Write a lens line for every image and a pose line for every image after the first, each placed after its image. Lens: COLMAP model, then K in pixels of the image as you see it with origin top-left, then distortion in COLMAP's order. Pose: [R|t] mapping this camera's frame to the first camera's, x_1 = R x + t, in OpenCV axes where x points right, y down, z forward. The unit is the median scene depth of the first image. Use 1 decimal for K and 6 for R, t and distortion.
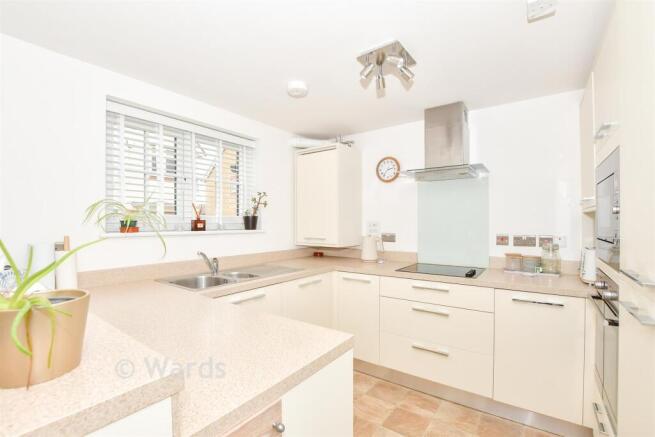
lens RADIAL K [[296.7, 0, 324.8], [0, 296.7, 221.3], [0, 0, 1]] dist [-0.001695, -0.000375]
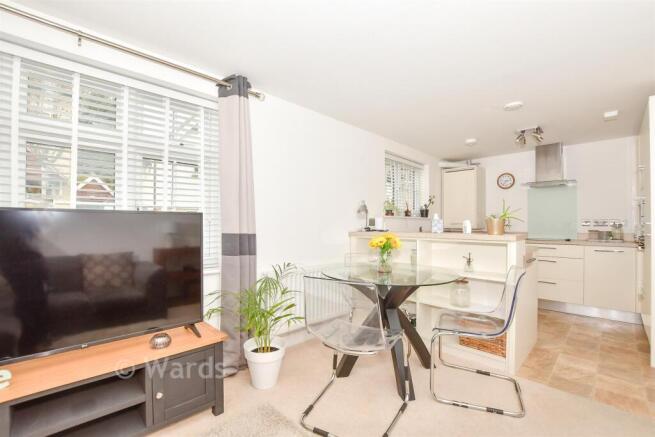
lens RADIAL K [[296.7, 0, 329.3], [0, 296.7, 223.1], [0, 0, 1]] dist [-0.001695, -0.000375]
pose [[0.992152, 0.006001, -0.124895, -0.607277], [-0.005710, 0.999980, 0.002685, 0.062315], [0.124908, -0.001951, 0.992166, -0.812880]]
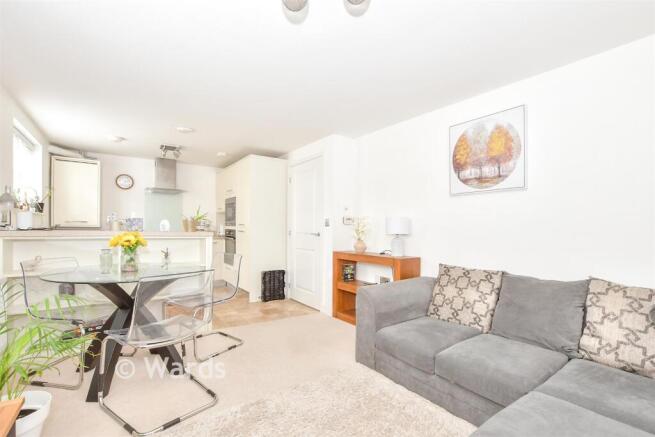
lens RADIAL K [[296.7, 0, 327.3], [0, 296.7, 224.0], [0, 0, 1]] dist [-0.001695, -0.000375]
pose [[0.319556, 0.020590, 0.947344, -1.151551], [-0.023637, 0.999626, -0.013753, 0.069516], [-0.947272, -0.017997, 0.319923, -0.731059]]
